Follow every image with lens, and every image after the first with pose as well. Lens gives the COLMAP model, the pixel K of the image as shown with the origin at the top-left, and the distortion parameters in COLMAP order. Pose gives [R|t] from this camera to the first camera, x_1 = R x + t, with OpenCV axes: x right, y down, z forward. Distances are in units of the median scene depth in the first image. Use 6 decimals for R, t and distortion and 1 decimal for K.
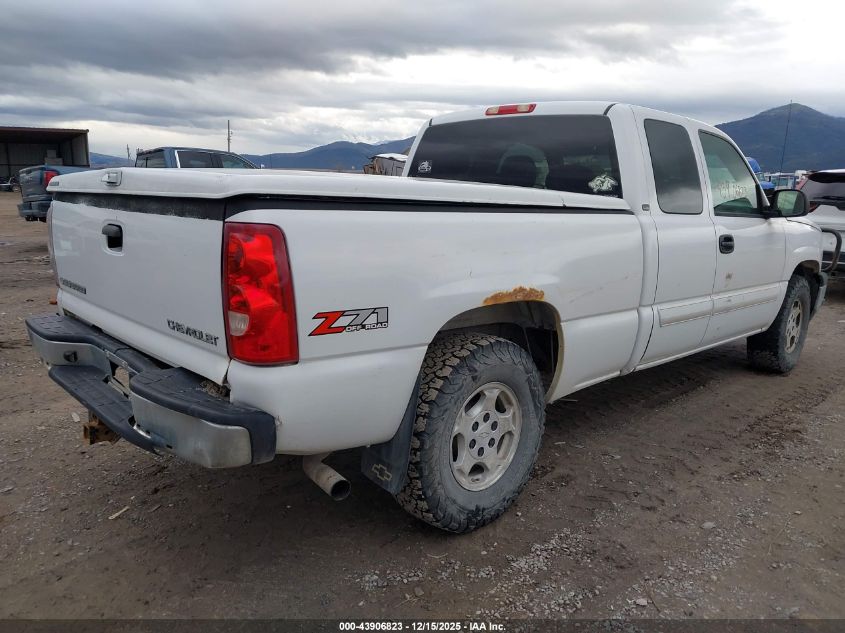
lens RADIAL K [[662.1, 0, 422.5], [0, 662.1, 316.5], [0, 0, 1]] dist [0.082266, -0.113659]
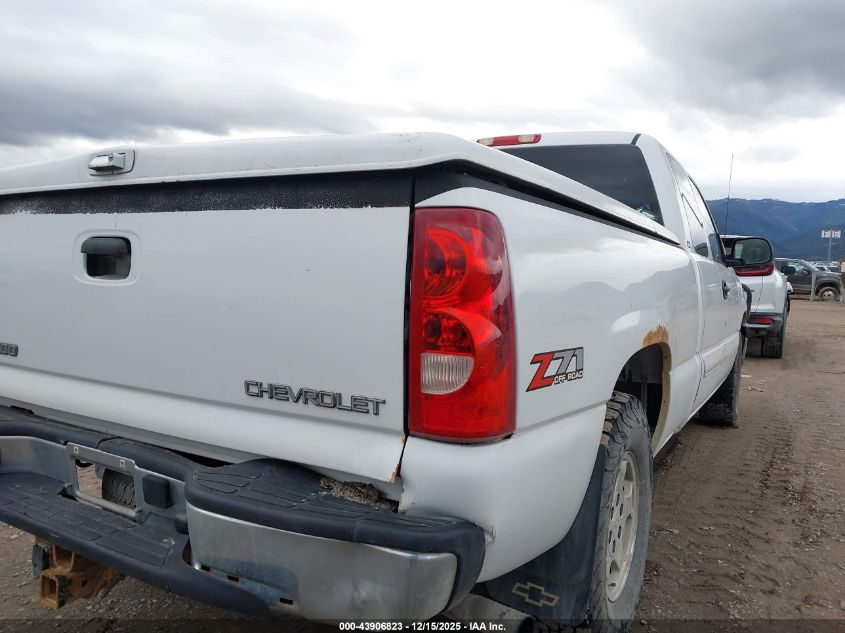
lens RADIAL K [[662.1, 0, 422.5], [0, 662.1, 316.5], [0, 0, 1]] dist [0.082266, -0.113659]
pose [[0.958893, -0.016259, 0.283302, -0.400817], [0.048220, 0.993174, -0.106211, 0.018827], [-0.279641, 0.115505, 0.953131, 0.373493]]
